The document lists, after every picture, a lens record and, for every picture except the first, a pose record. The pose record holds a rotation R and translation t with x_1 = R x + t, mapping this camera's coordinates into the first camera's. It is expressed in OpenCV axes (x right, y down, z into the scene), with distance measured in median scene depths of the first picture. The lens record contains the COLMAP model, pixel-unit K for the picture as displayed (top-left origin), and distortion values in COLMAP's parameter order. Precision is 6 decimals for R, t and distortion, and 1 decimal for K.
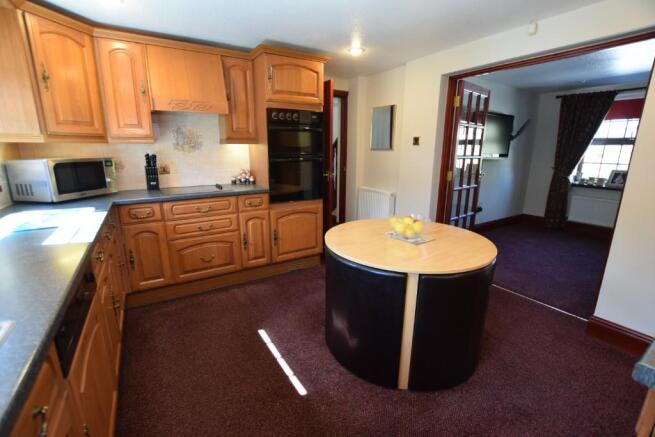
lens RADIAL K [[291.2, 0, 326.7], [0, 291.2, 216.8], [0, 0, 1]] dist [-0.002161, -0.000184]
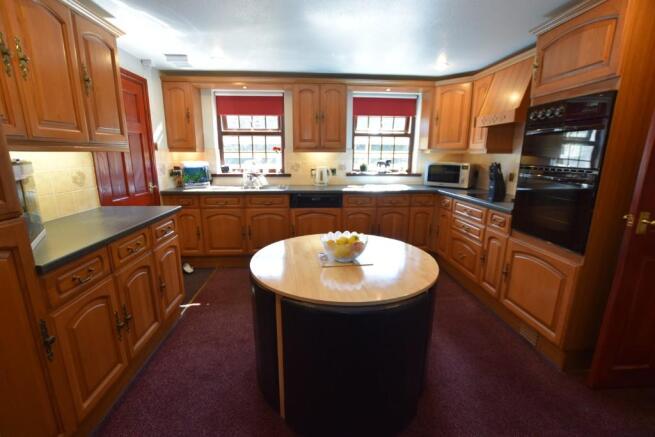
lens RADIAL K [[291.2, 0, 327.1], [0, 291.2, 217.7], [0, 0, 1]] dist [-0.002161, -0.000184]
pose [[-0.461330, 0.190328, -0.866574, 0.730093], [-0.210632, 0.925302, 0.315359, -0.222283], [0.861864, 0.328013, -0.386780, 0.885790]]
